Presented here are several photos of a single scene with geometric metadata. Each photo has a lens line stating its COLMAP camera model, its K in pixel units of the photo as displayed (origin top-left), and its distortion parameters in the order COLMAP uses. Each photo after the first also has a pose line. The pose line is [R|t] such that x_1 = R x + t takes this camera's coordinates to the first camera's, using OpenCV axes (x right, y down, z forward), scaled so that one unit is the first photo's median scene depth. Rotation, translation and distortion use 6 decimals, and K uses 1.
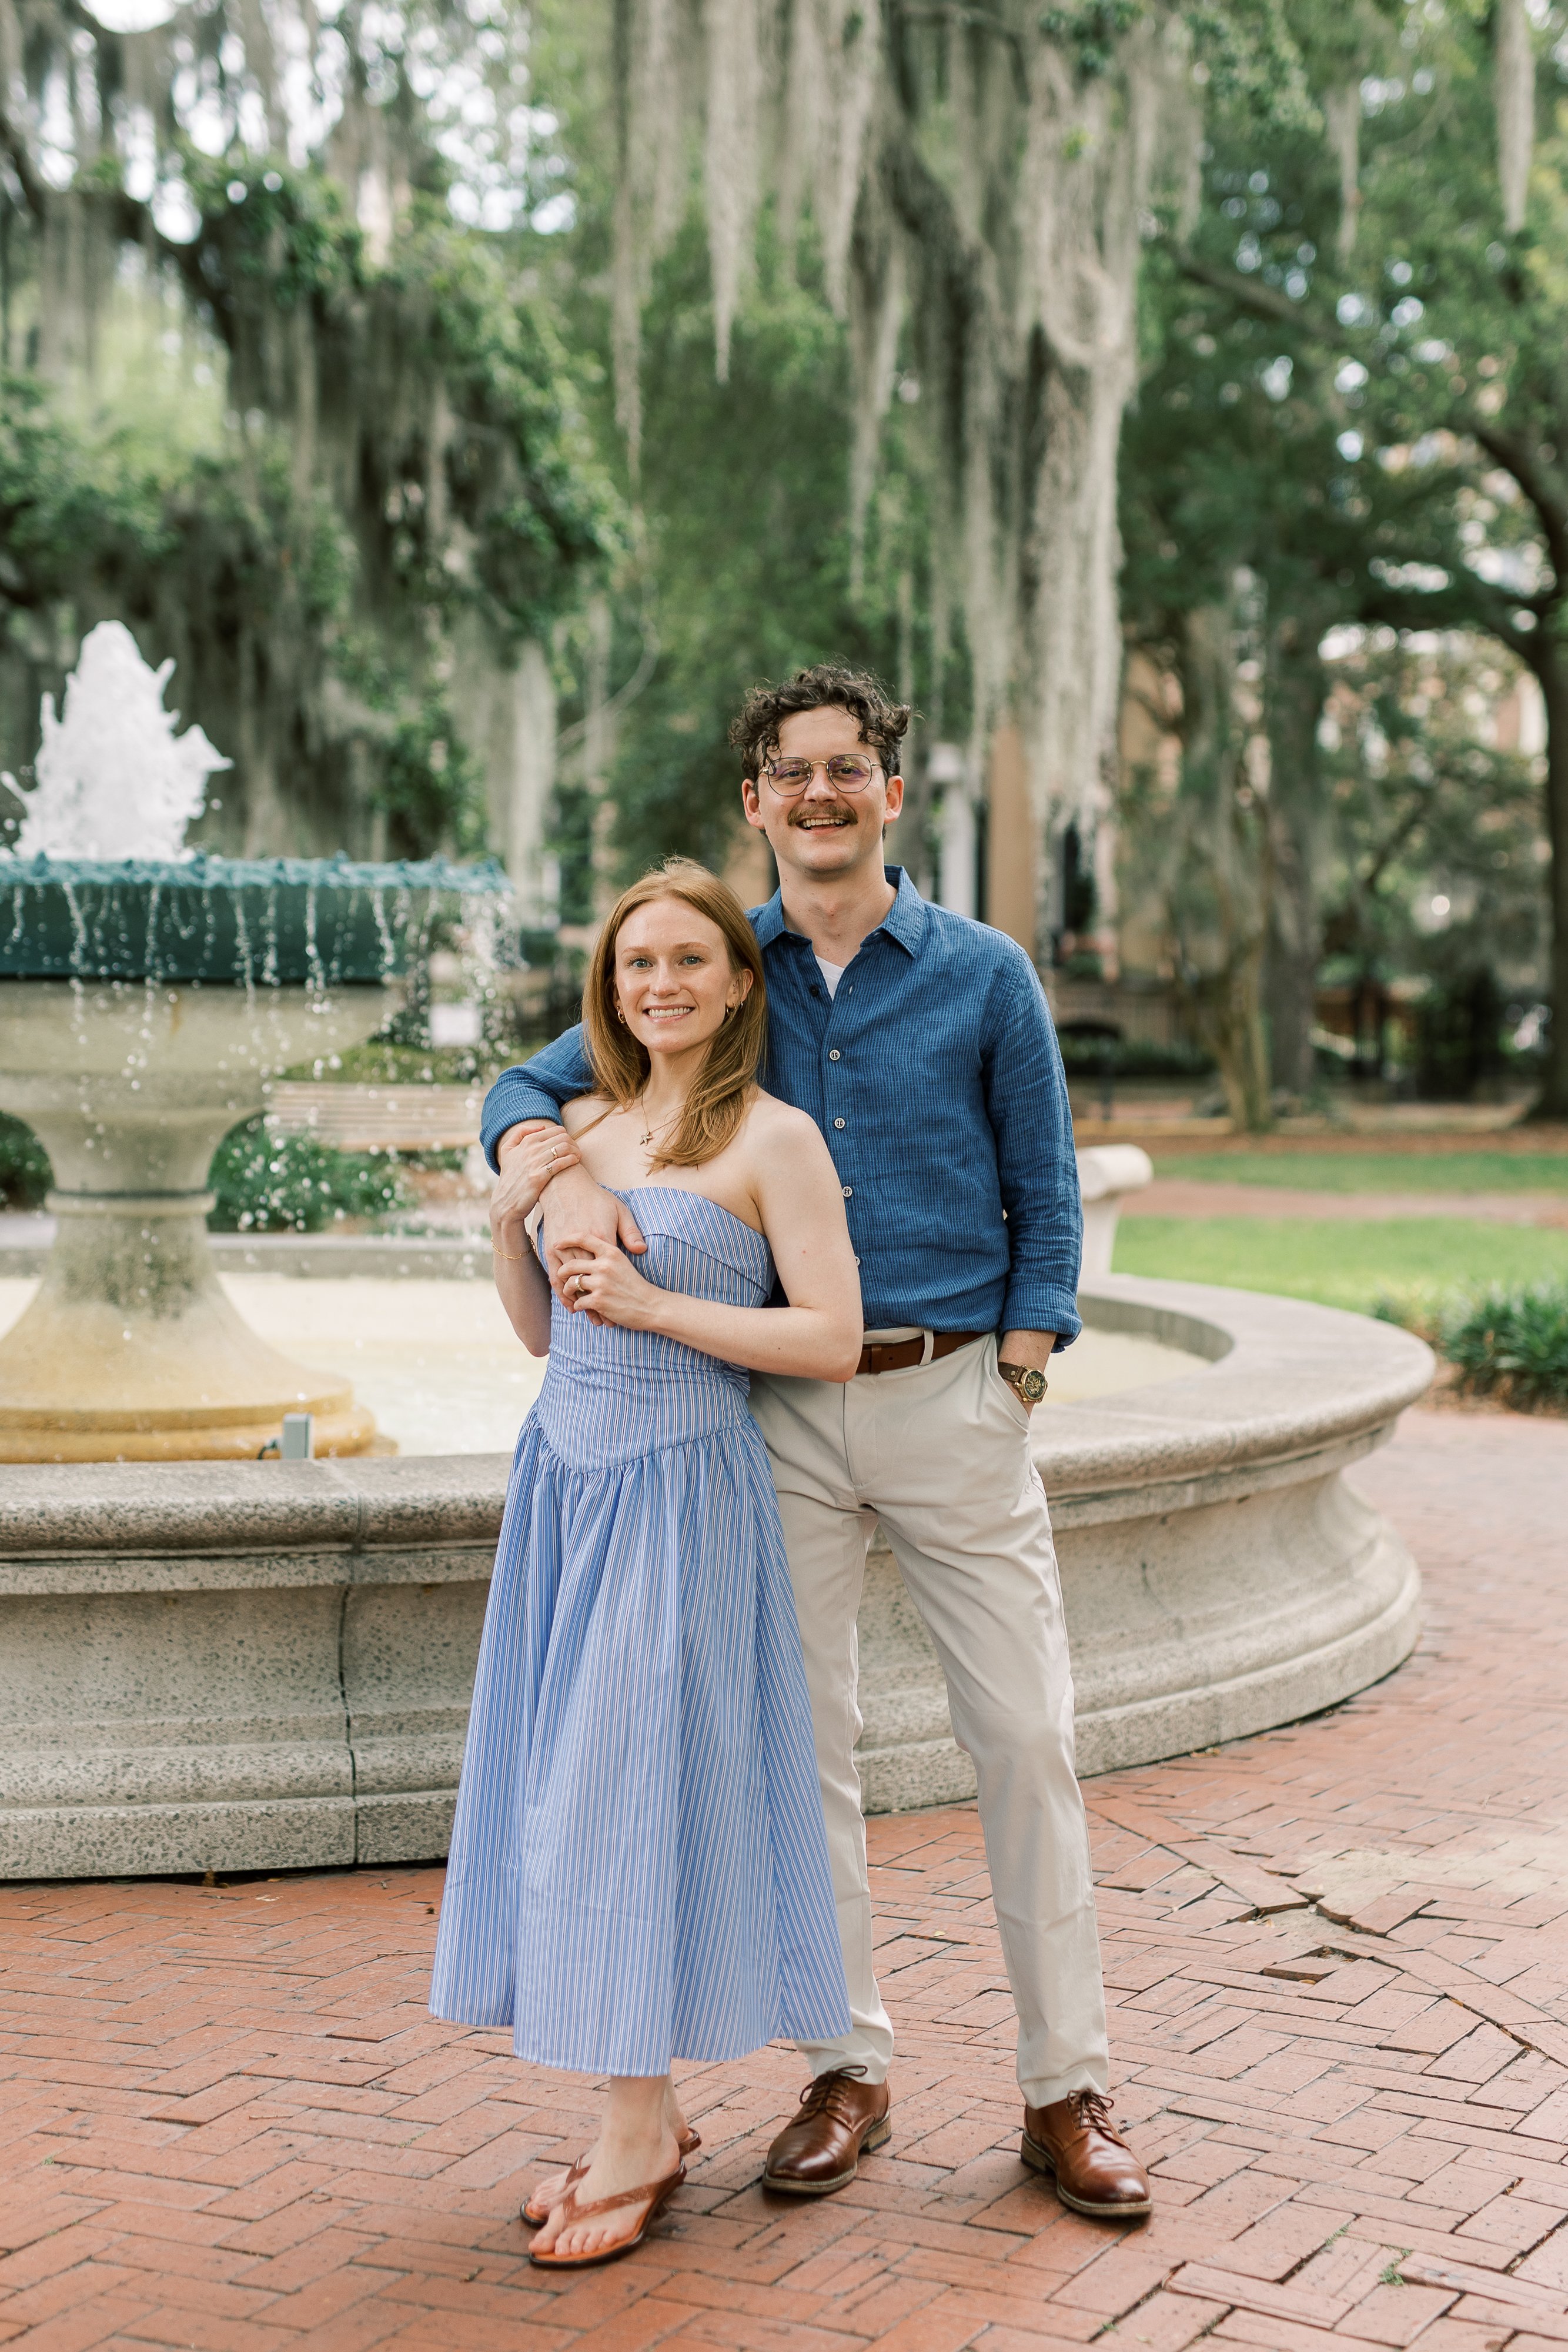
lens RADIAL K [[4075.9, 0, 869.9], [0, 4075.9, 1057.9], [0, 0, 1]] dist [0.076589, 0.106704]
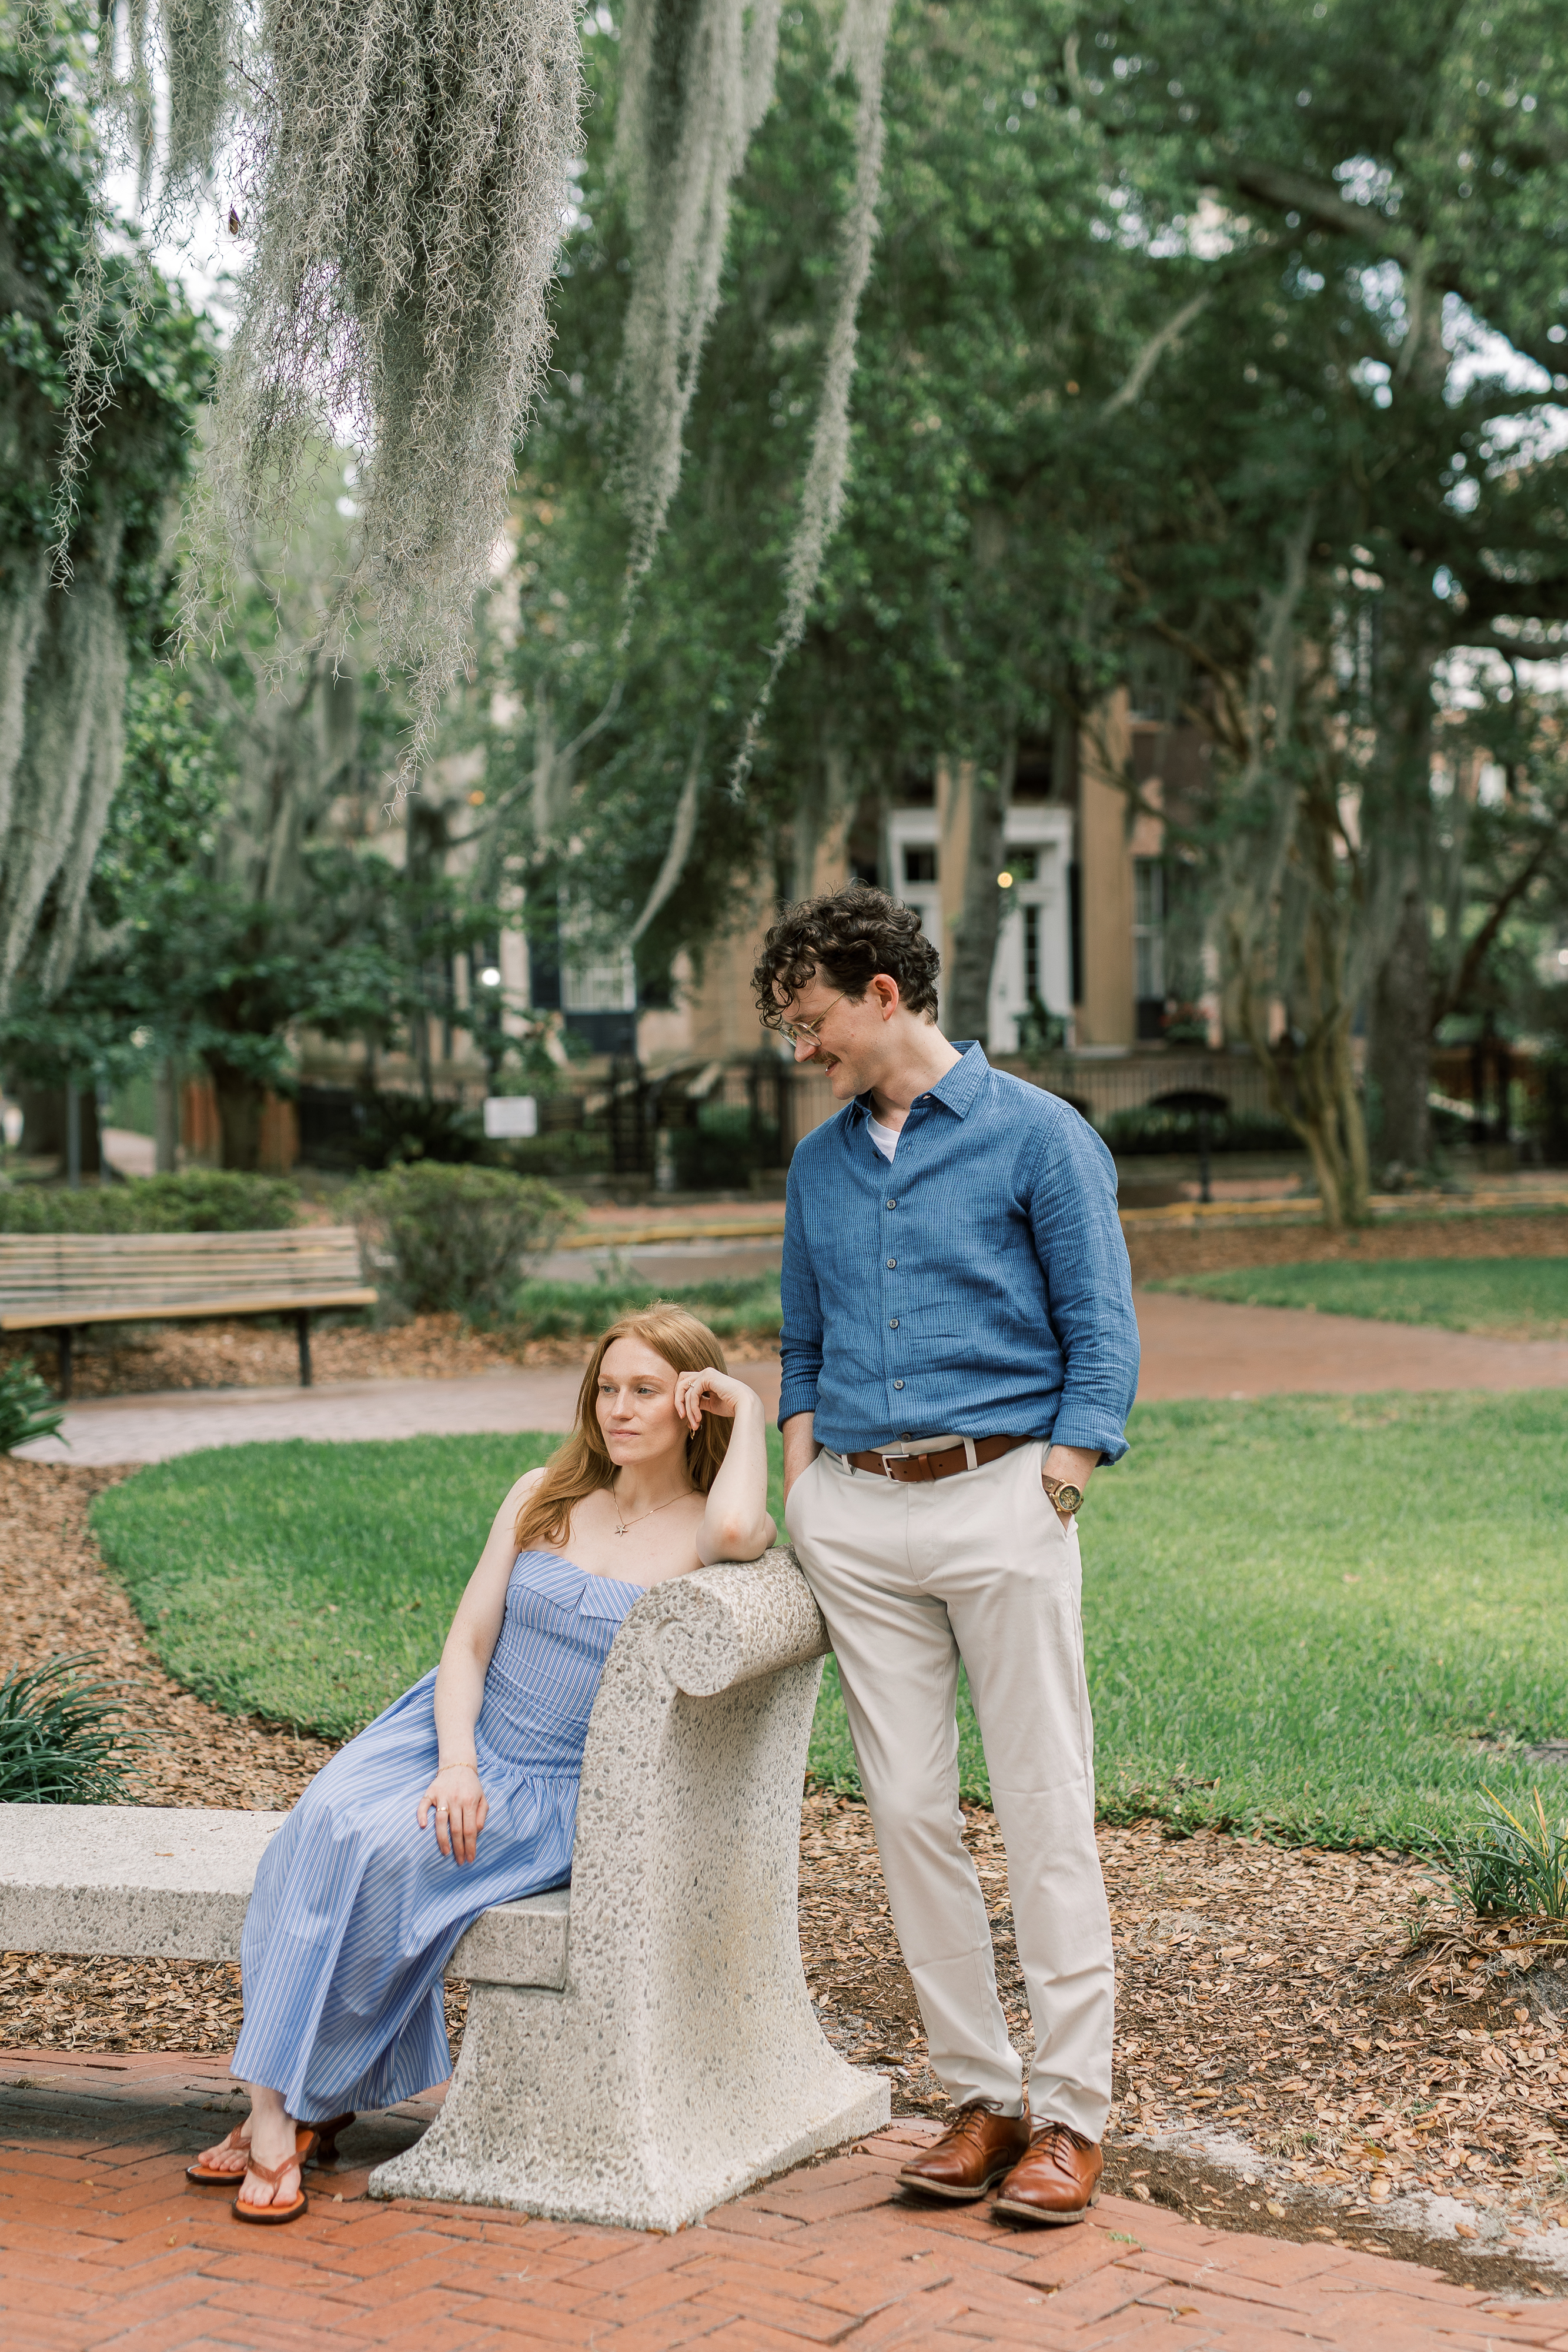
lens RADIAL K [[3433.9, 0, 786.9], [0, 3433.9, 1251.2], [0, 0, 1]] dist [0.085842, -0.042761]
pose [[0.996266, -0.027332, -0.081894, 0.087417], [0.030482, 0.998833, 0.037457, -0.017347], [0.080775, -0.039813, 0.995937, 0.681424]]
